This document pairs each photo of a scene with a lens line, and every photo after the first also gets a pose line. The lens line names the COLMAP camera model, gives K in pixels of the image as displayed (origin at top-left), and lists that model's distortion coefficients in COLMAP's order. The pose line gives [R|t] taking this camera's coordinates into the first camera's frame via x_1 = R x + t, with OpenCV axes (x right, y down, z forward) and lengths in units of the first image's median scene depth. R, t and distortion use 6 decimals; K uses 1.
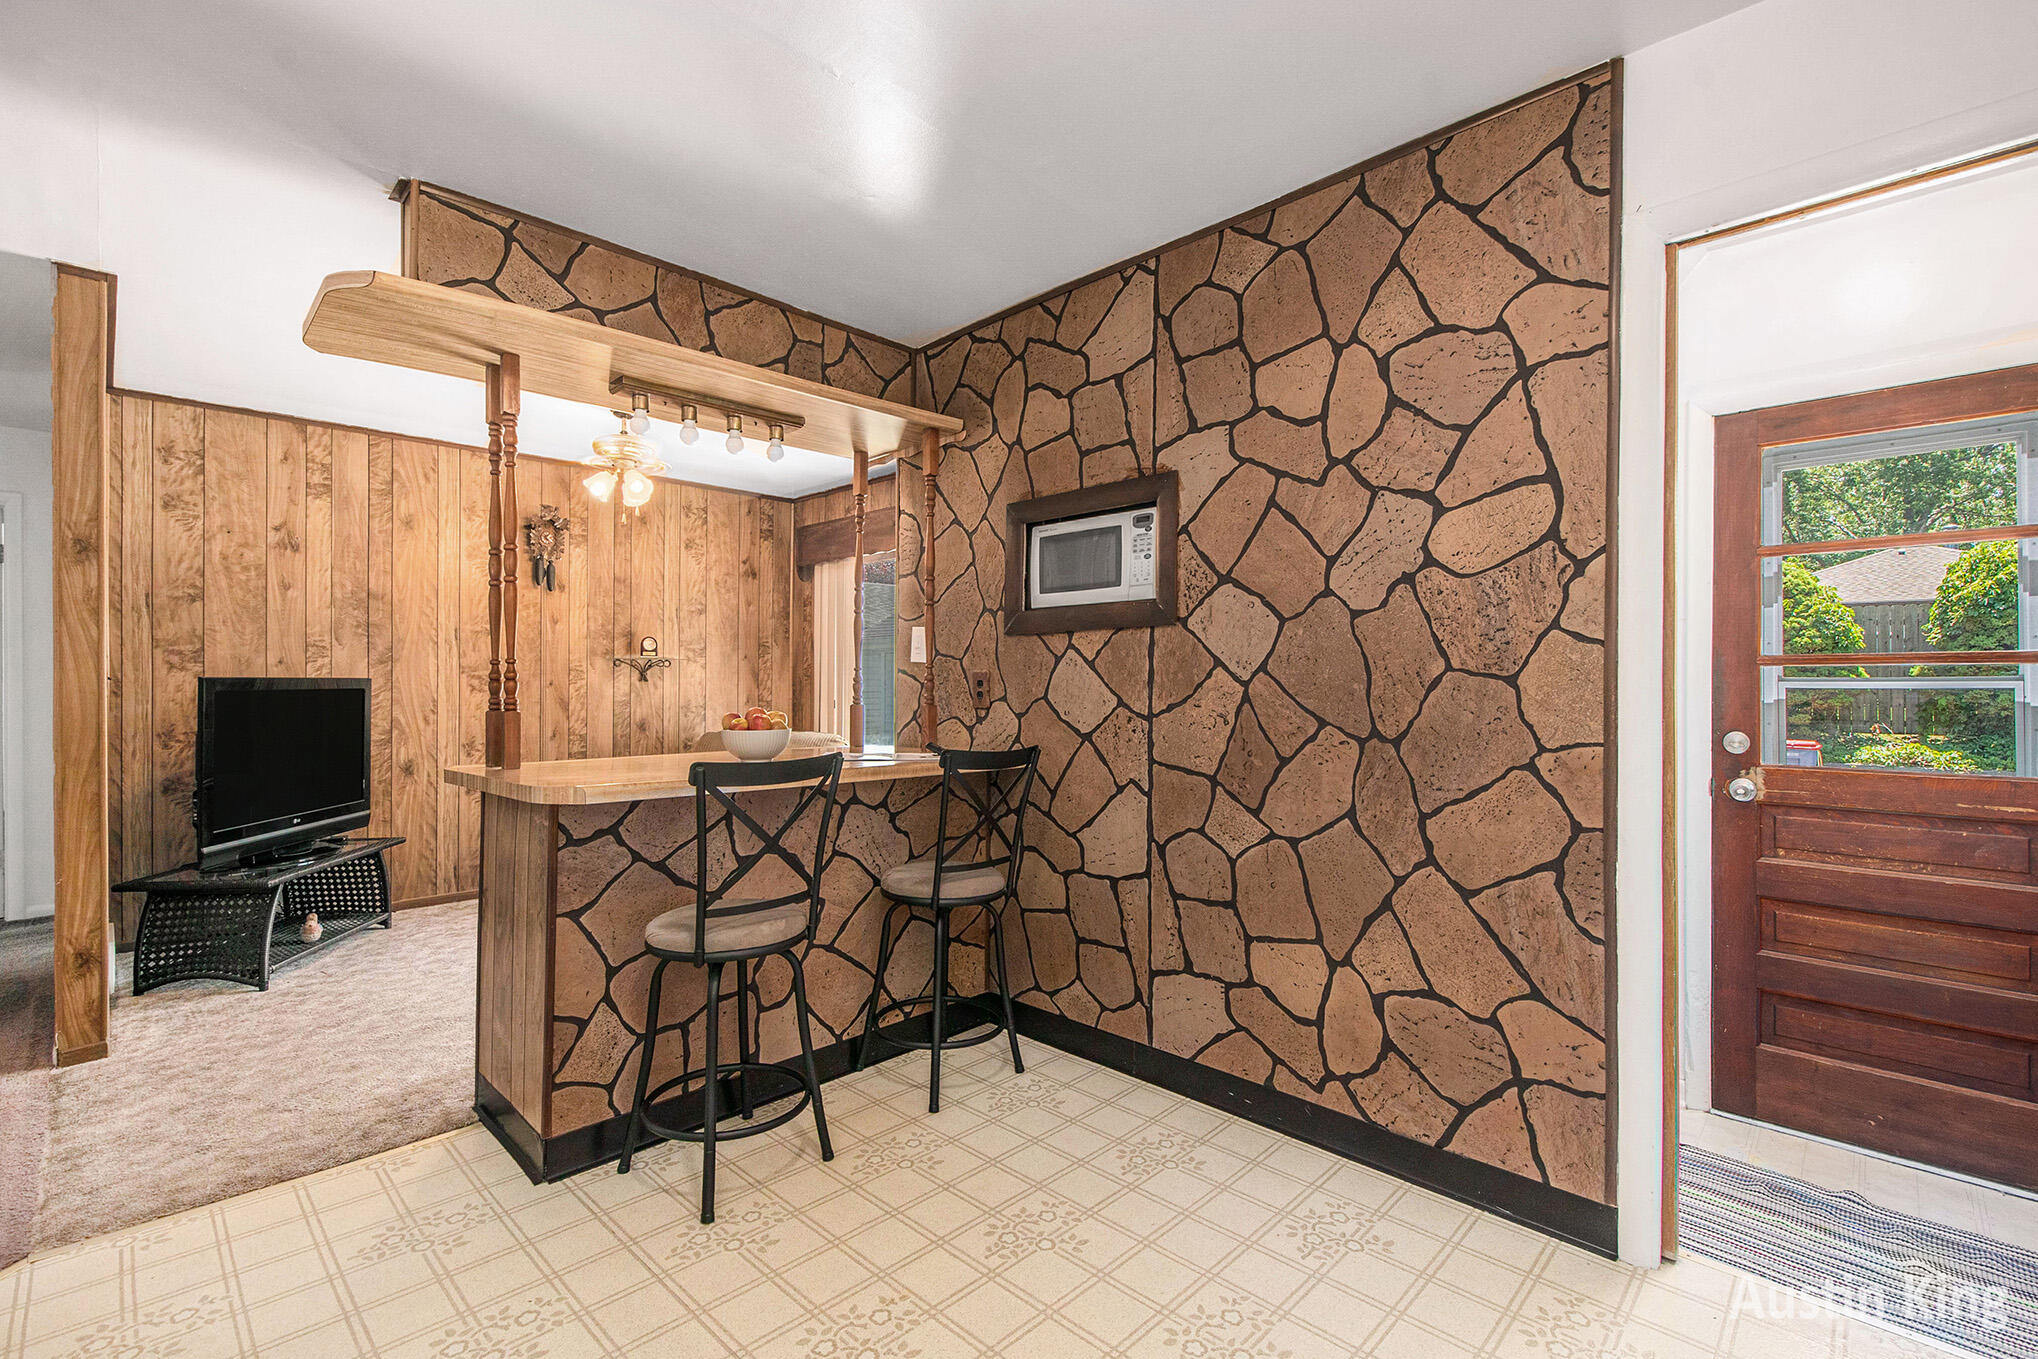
lens RADIAL K [[900.9, 0, 967.5], [0, 900.9, 680.6], [0, 0, 1]] dist [0.001647, -0.001690]
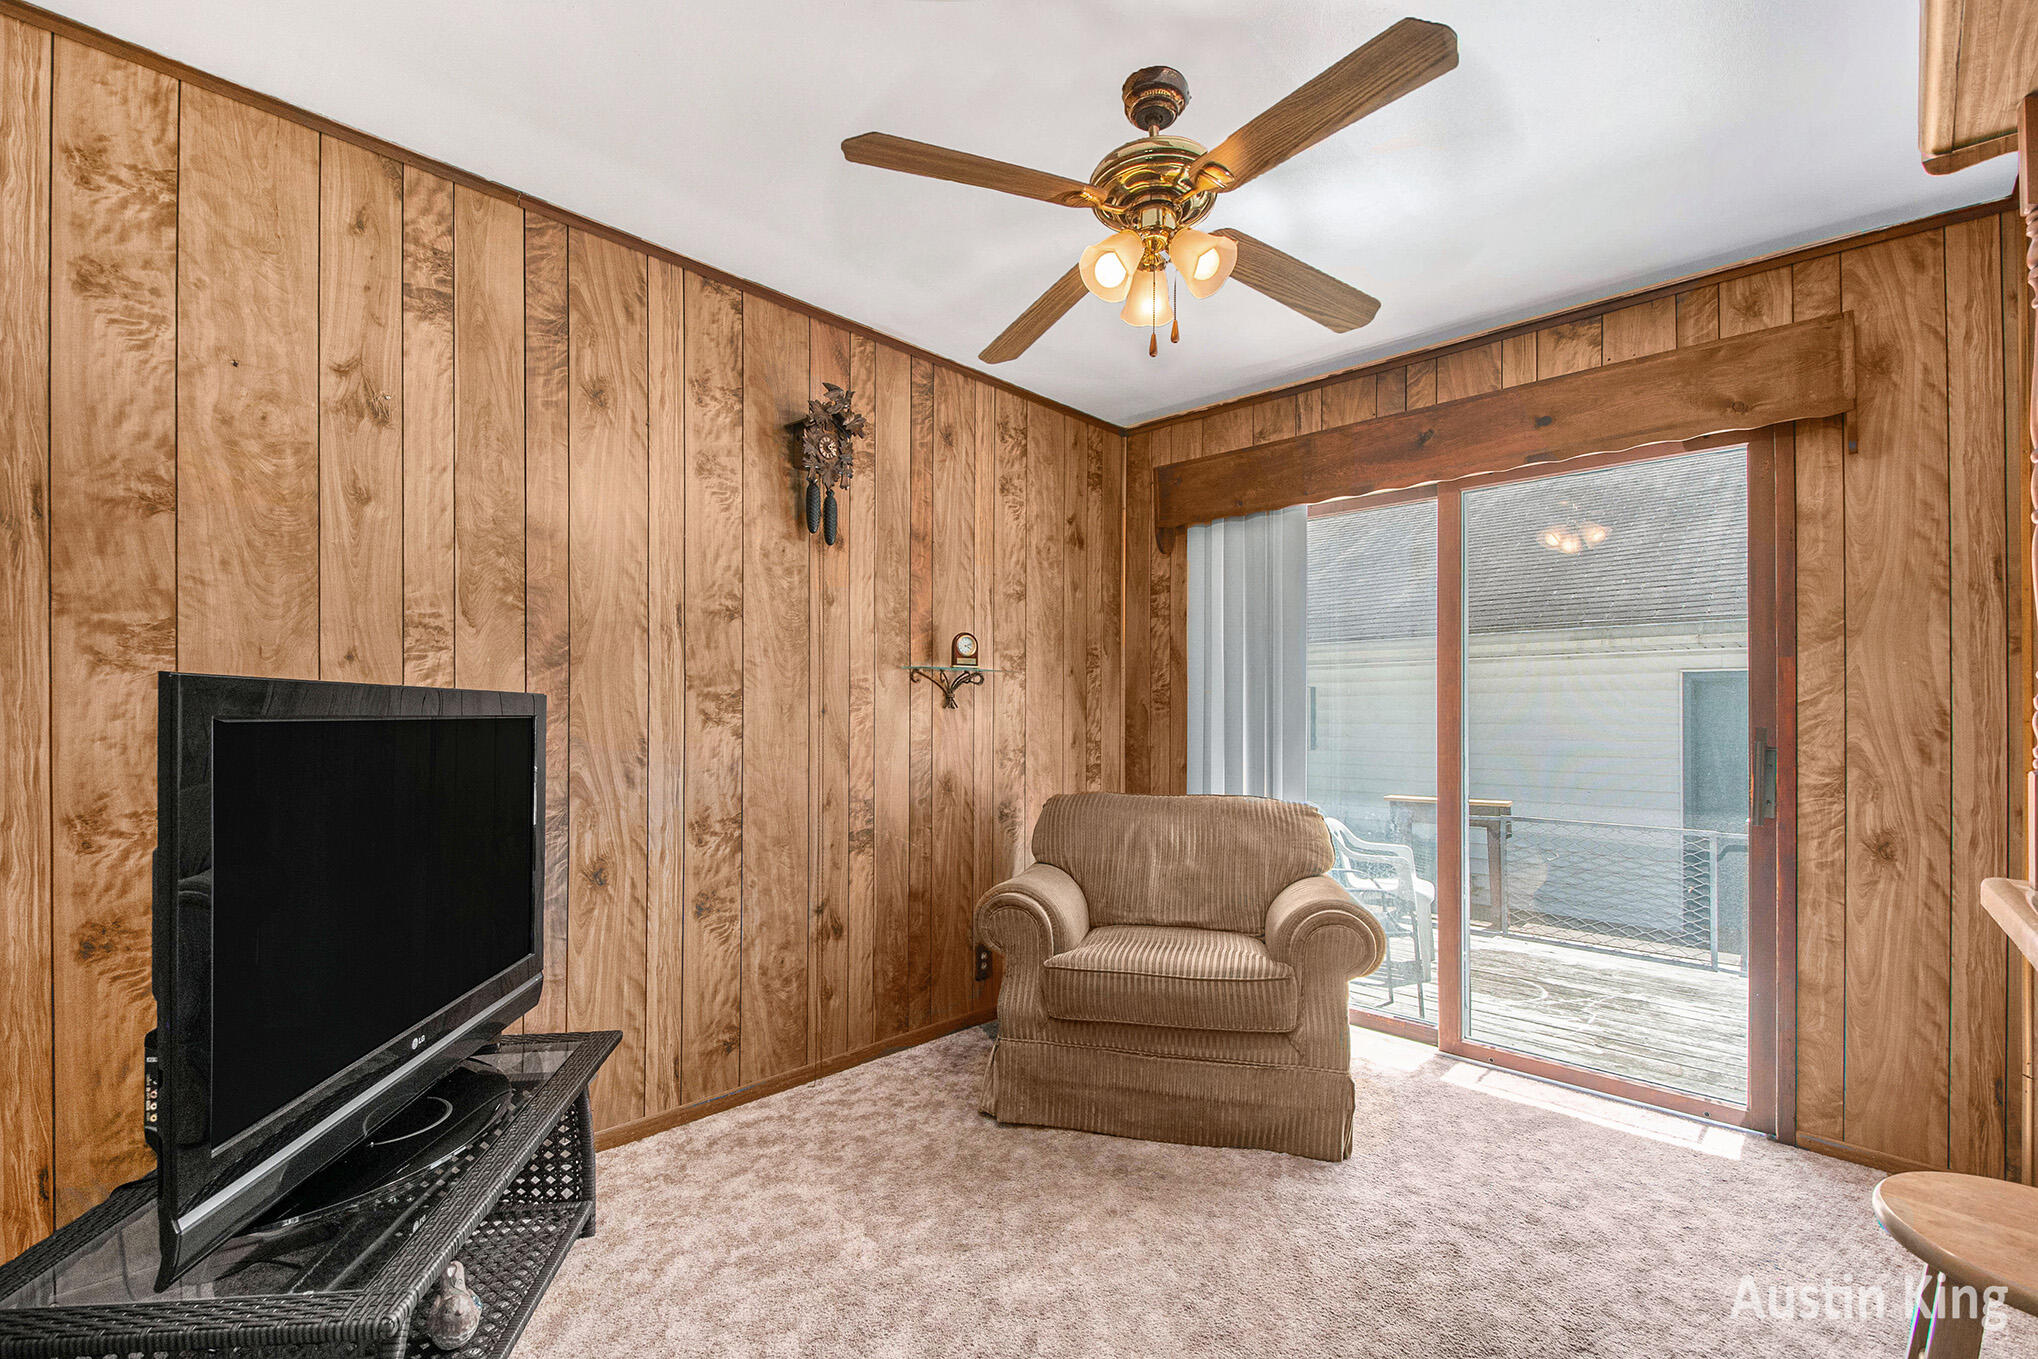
lens RADIAL K [[900.9, 0, 1028.5], [0, 900.9, 719.8], [0, 0, 1]] dist [0.001647, -0.001690]
pose [[0.998402, 0.005073, 0.056285, -0.616357], [-0.005312, 0.999977, 0.004097, 0.010844], [-0.056263, -0.004389, 0.998406, 0.724884]]
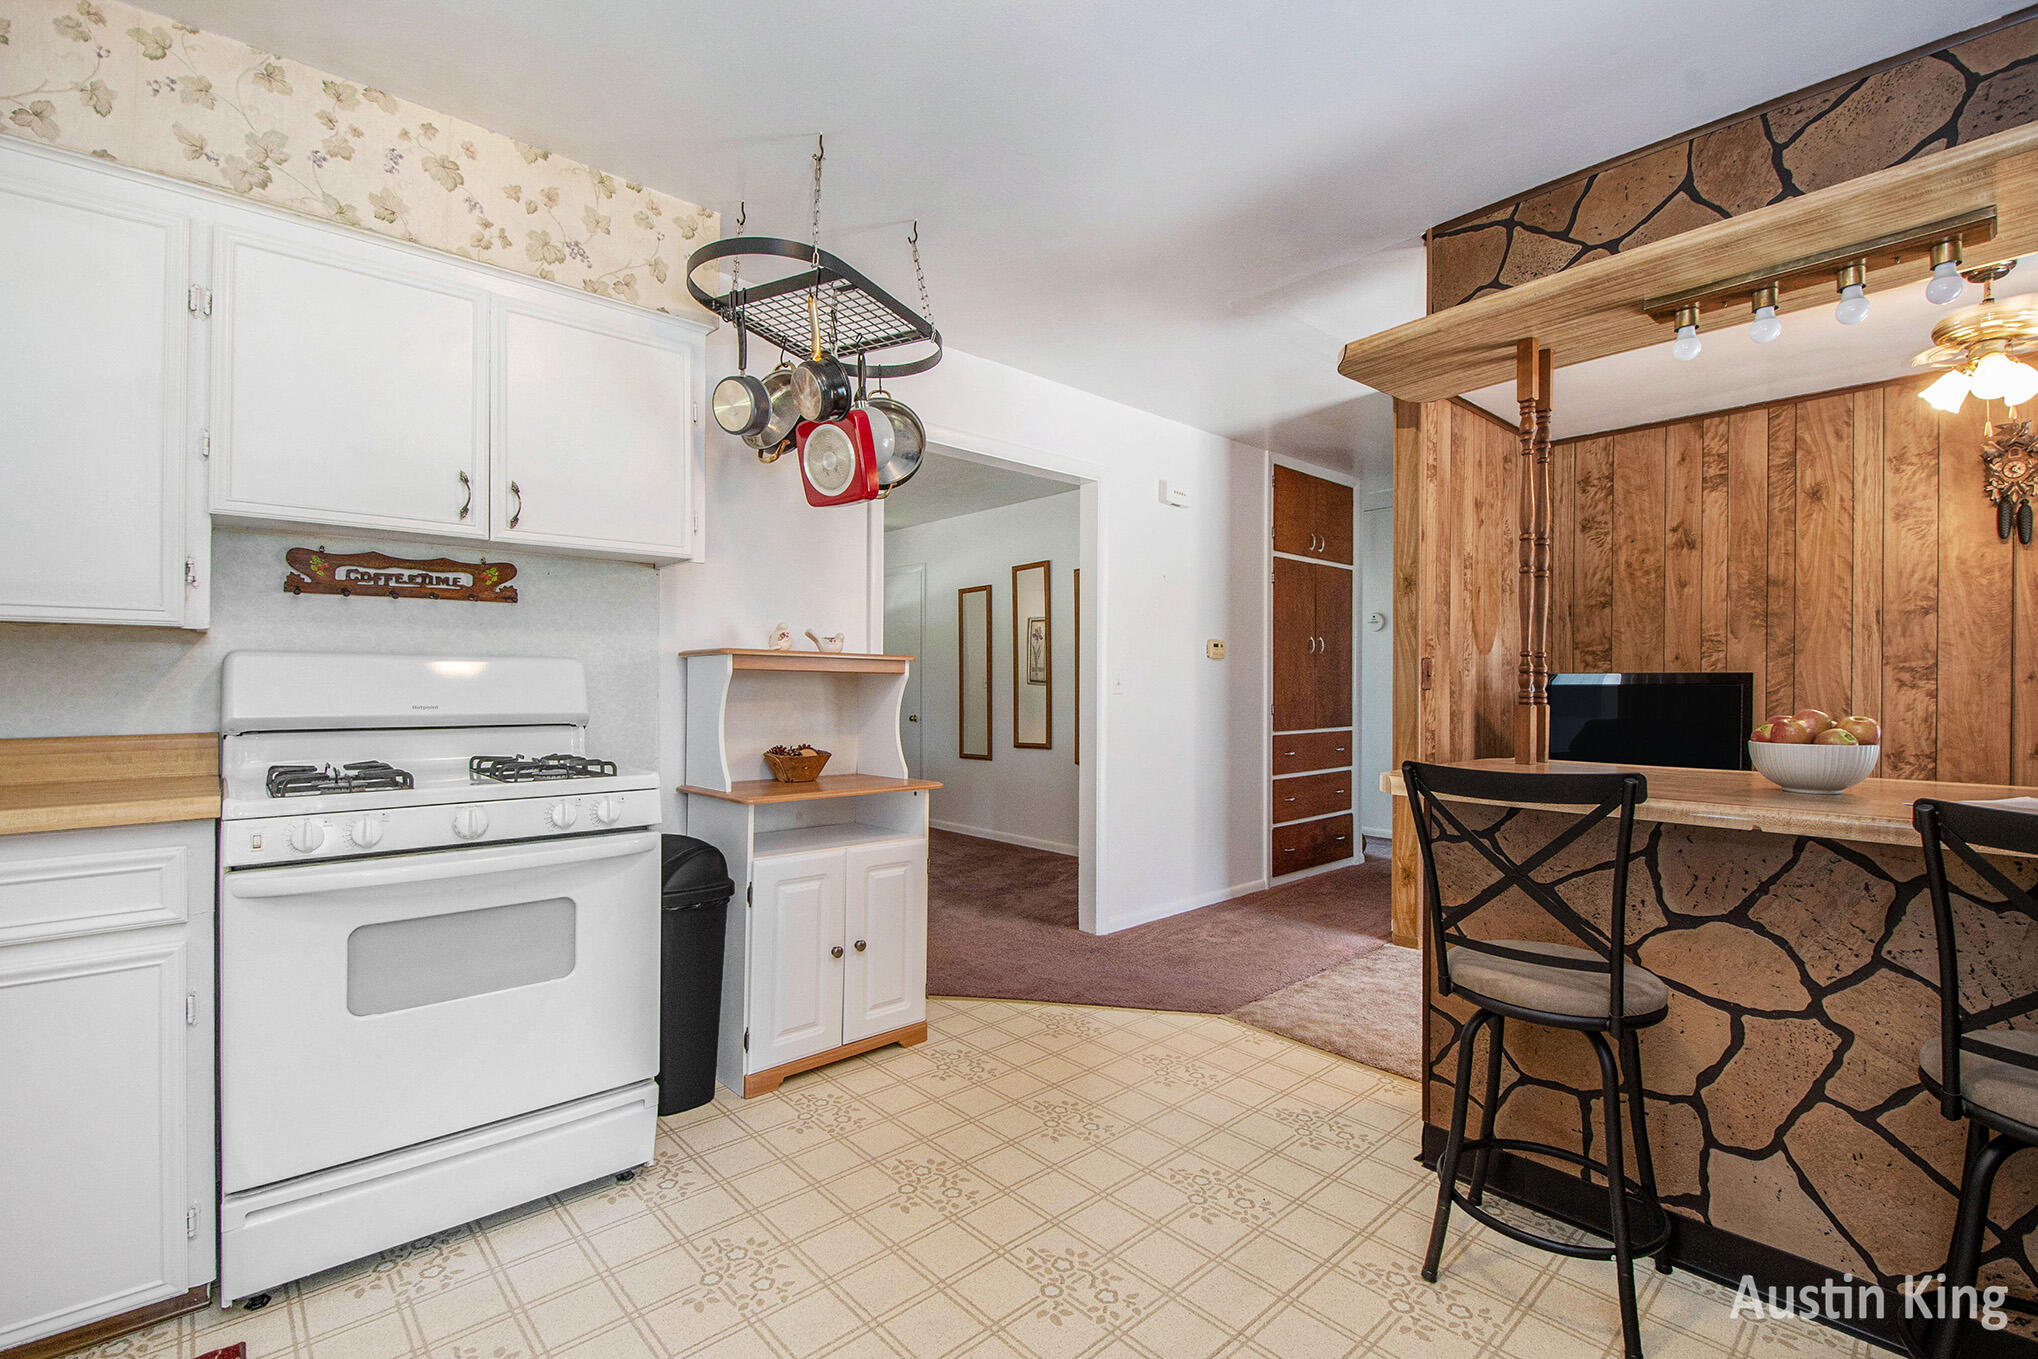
lens RADIAL K [[900.9, 0, 1052.9], [0, 900.9, 682.3], [0, 0, 1]] dist [0.001647, -0.001690]
pose [[-0.009450, -0.001545, -0.999954, 0.393090], [0.007090, 0.999974, -0.001612, 0.005384], [0.999930, -0.007105, -0.009439, 0.412155]]
